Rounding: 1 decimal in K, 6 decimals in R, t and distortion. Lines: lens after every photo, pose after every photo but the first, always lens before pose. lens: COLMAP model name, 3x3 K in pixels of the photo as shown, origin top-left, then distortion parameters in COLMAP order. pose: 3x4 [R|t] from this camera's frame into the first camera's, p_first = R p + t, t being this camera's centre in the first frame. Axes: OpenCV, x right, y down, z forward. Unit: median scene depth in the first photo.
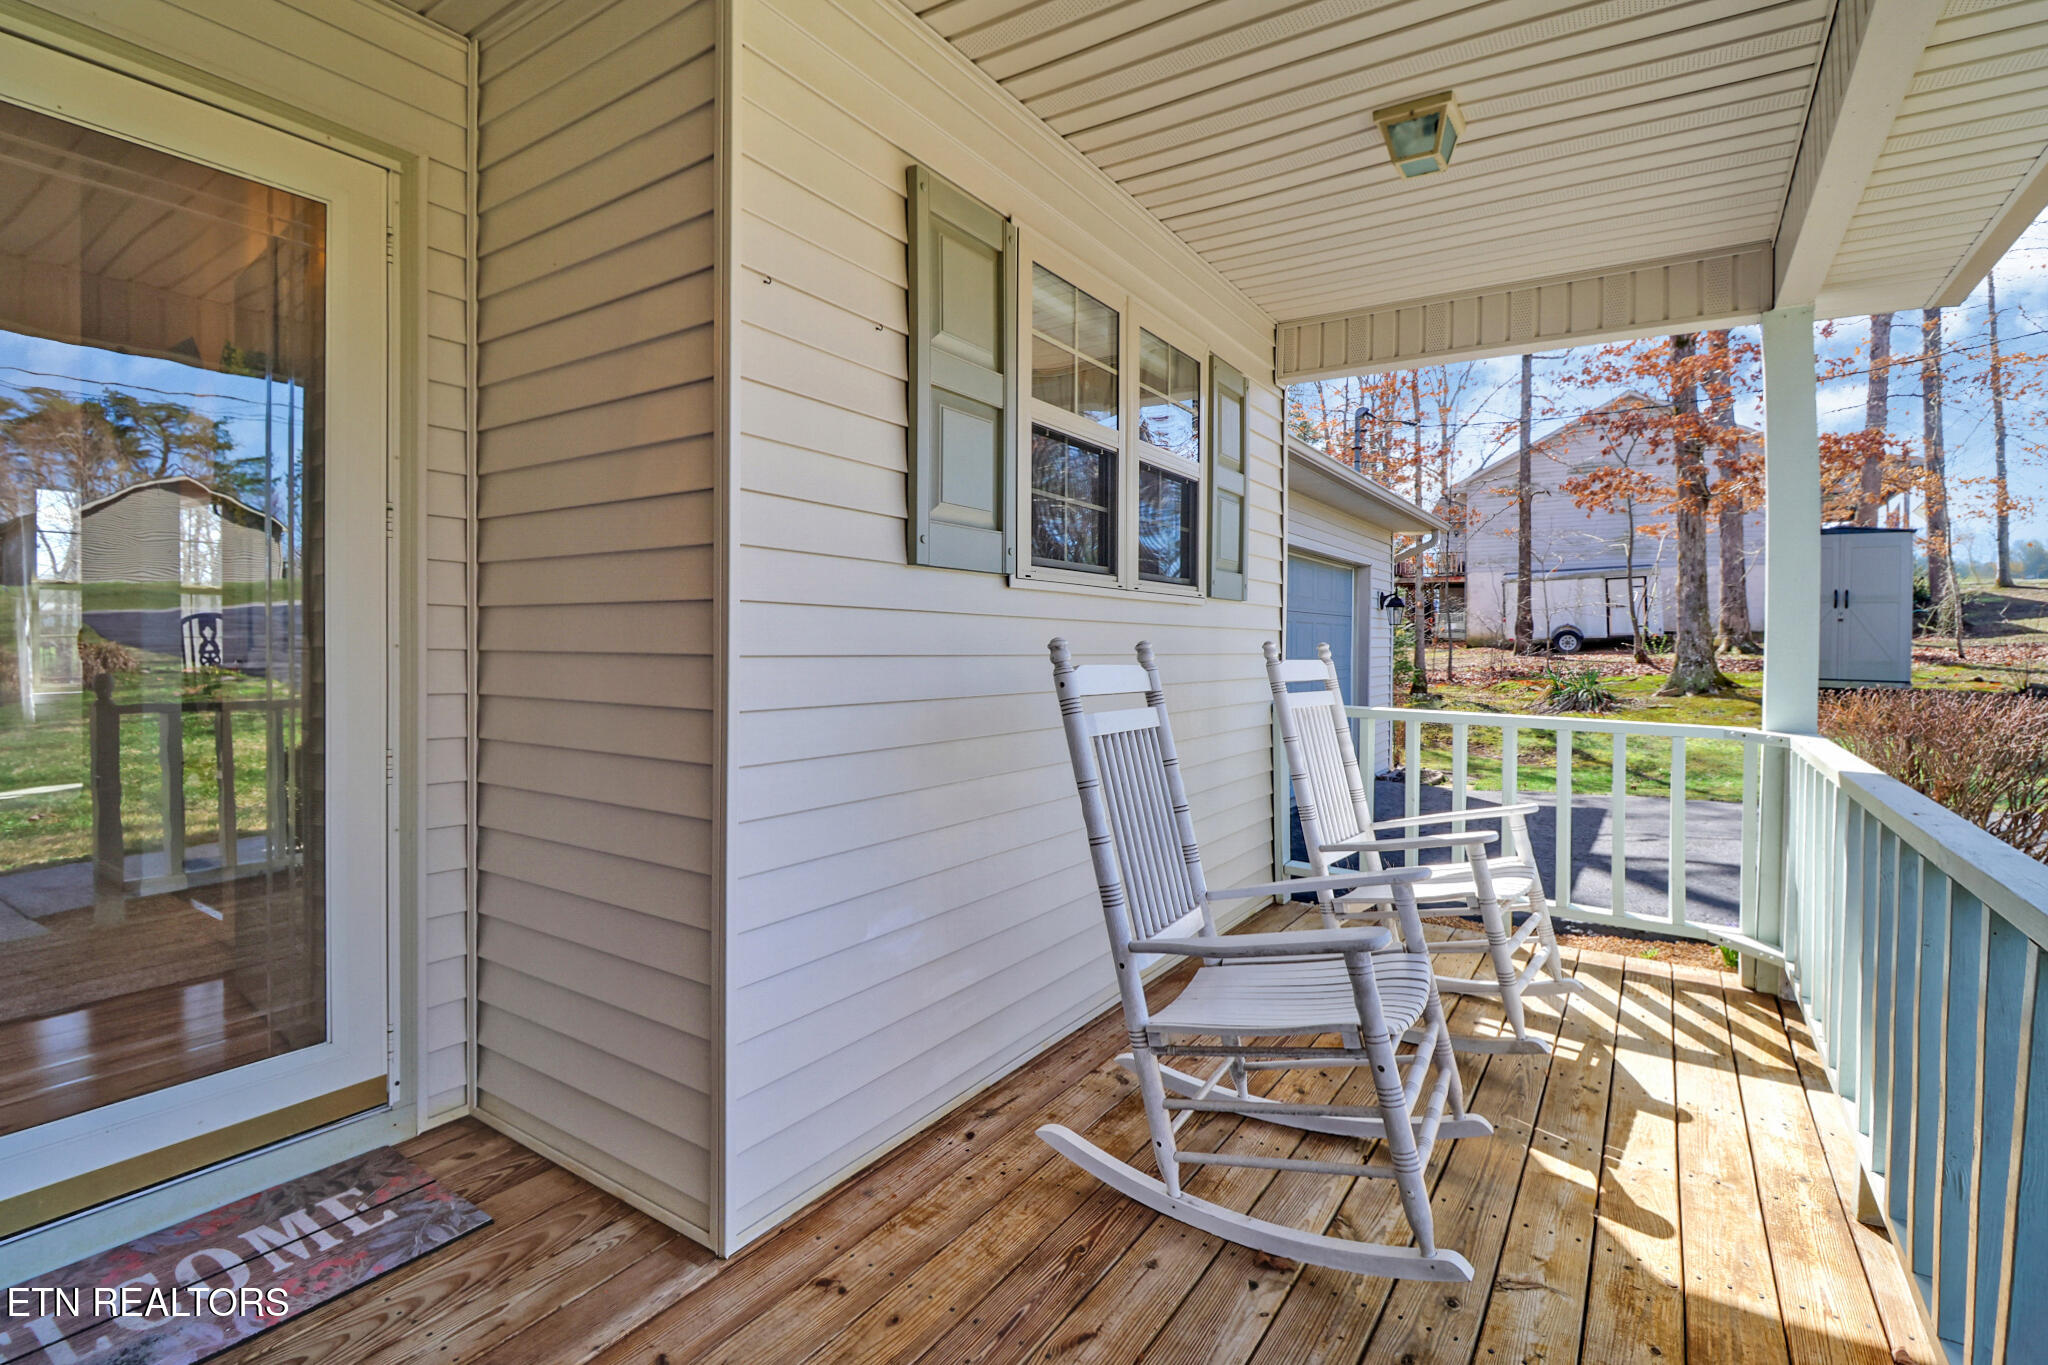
lens RADIAL K [[951.5, 0, 1017.5], [0, 951.5, 664.1], [0, 0, 1]] dist [-0.004112, -0.007272]
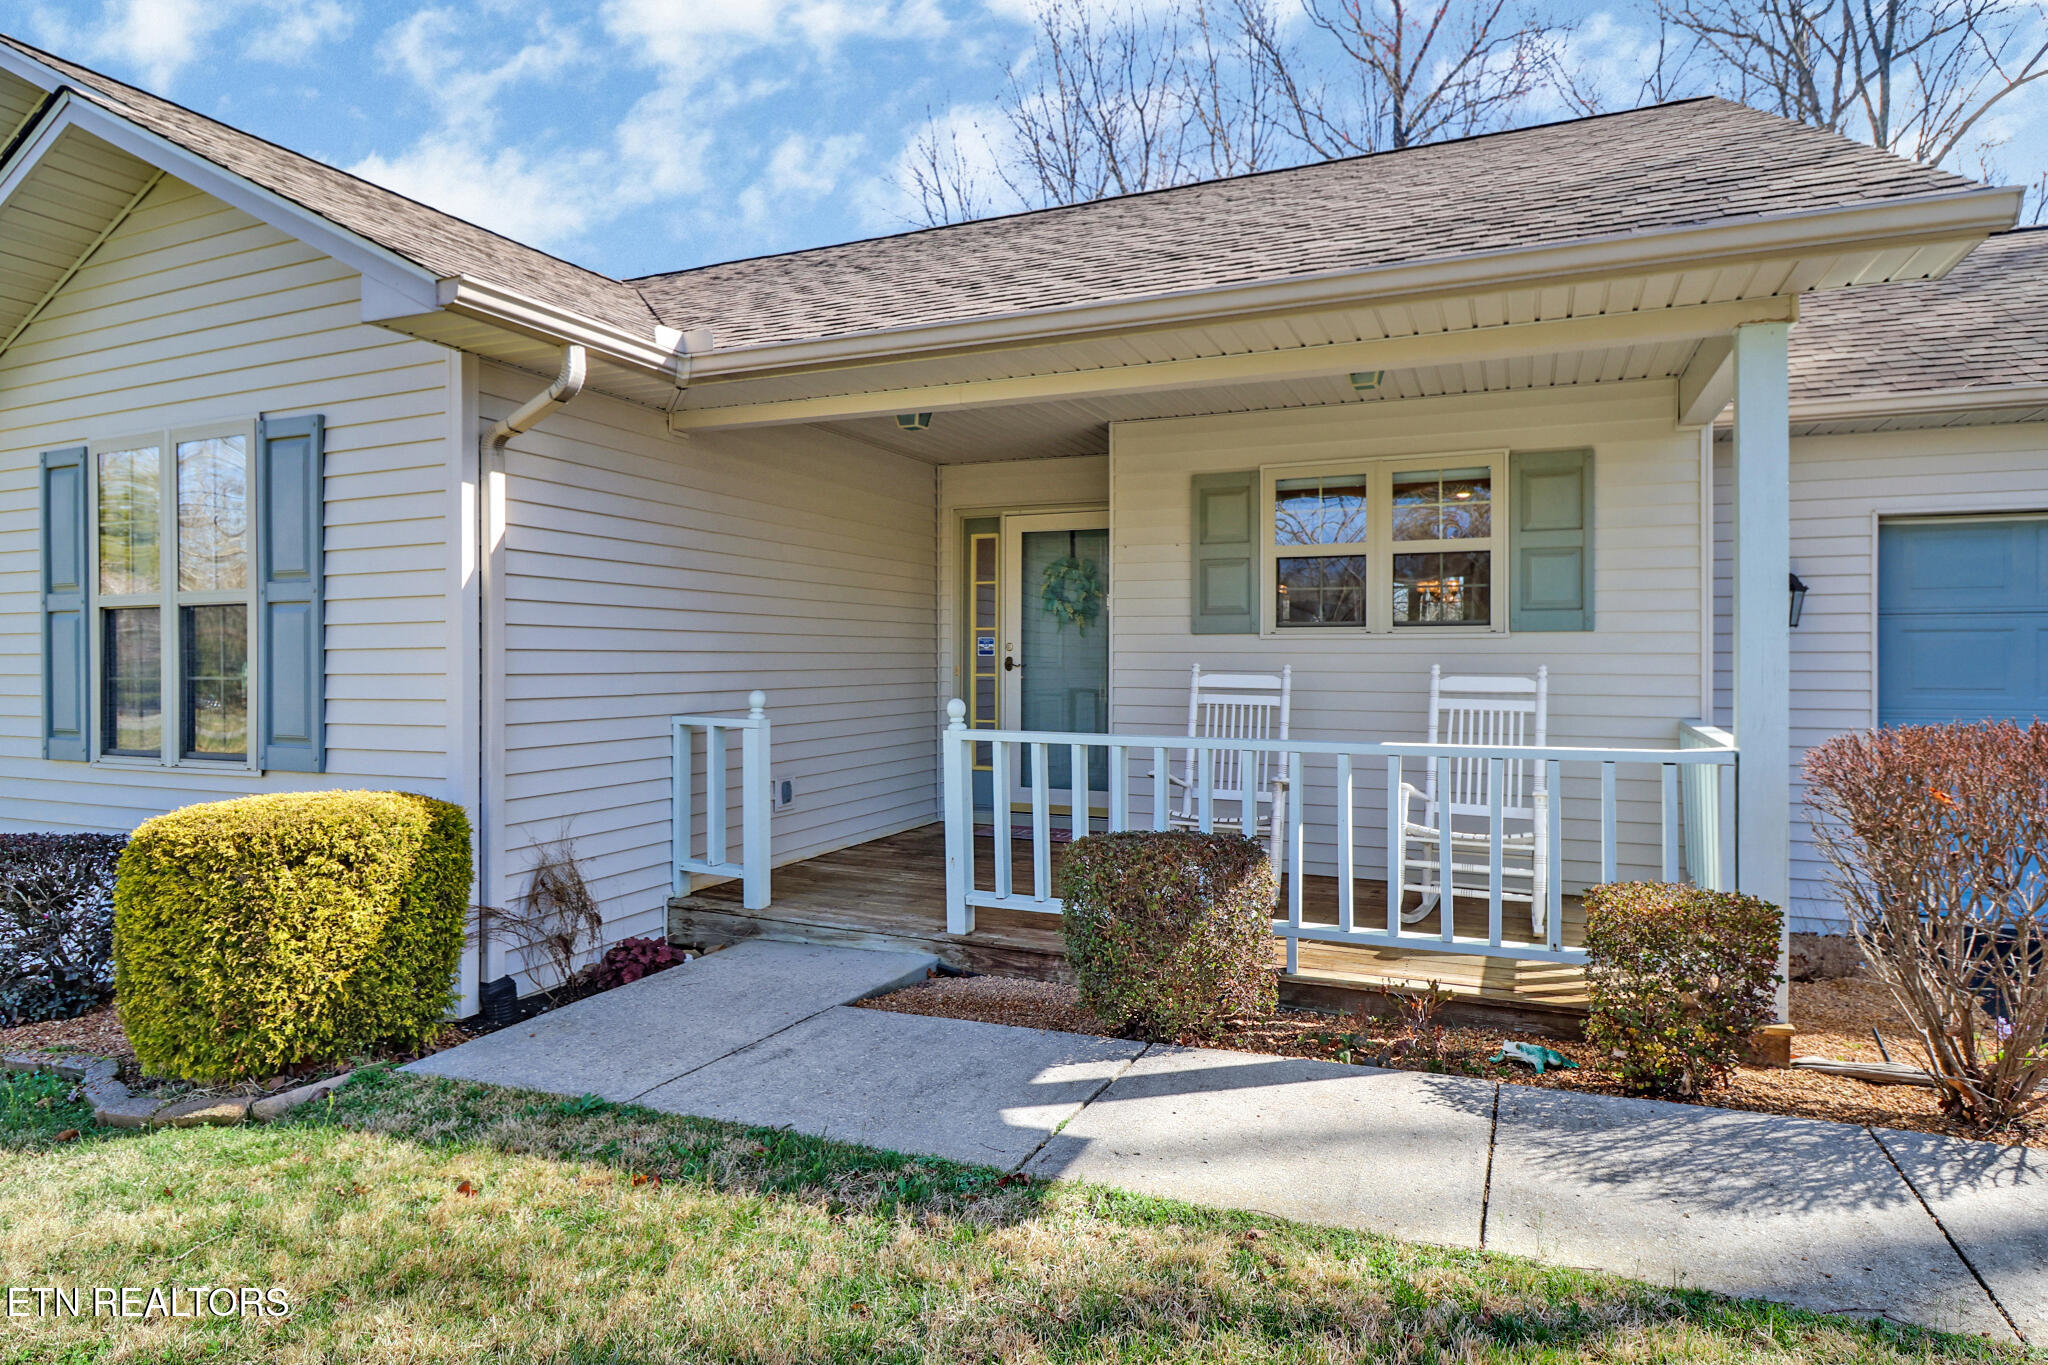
lens RADIAL K [[1139.3, 0, 1039.9], [0, 1139.3, 681.0], [0, 0, 1]] dist [-0.000252, -0.001295]
pose [[0.177177, 0.011196, -0.984115, 2.487546], [-0.020616, 0.999758, 0.007662, 0.005538], [0.983963, 0.018931, 0.177365, 0.062858]]
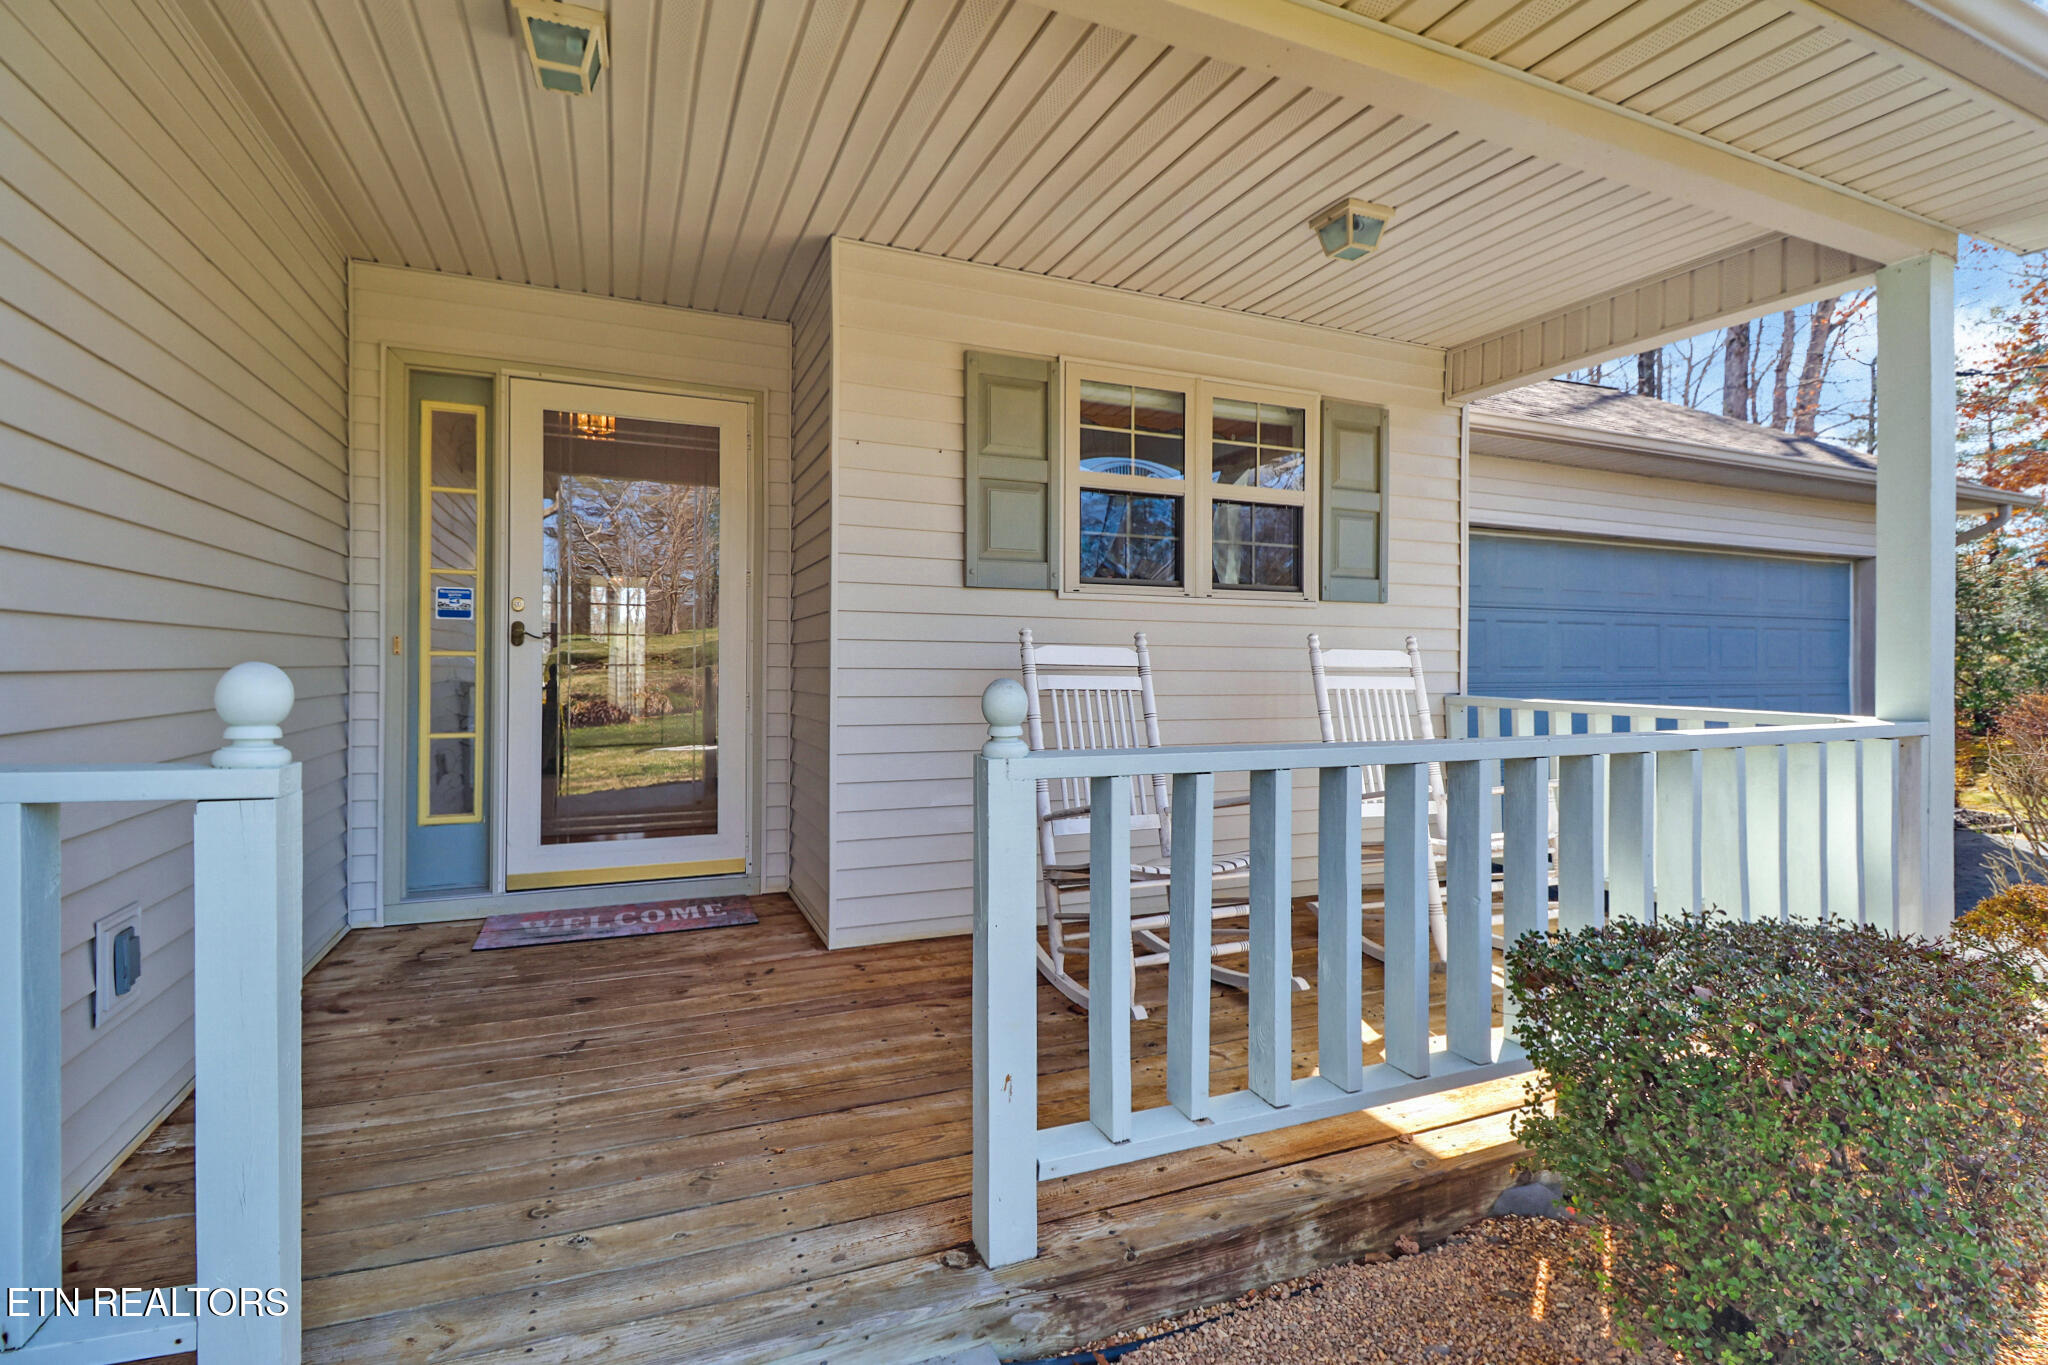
lens RADIAL K [[951.5, 0, 1028.2], [0, 951.5, 667.1], [0, 0, 1]] dist [-0.004112, -0.007272]
pose [[0.837667, -0.001180, -0.546180, 0.803384], [-0.010593, 0.999774, -0.018406, 0.059650], [0.546079, 0.021204, 0.837465, -0.304955]]
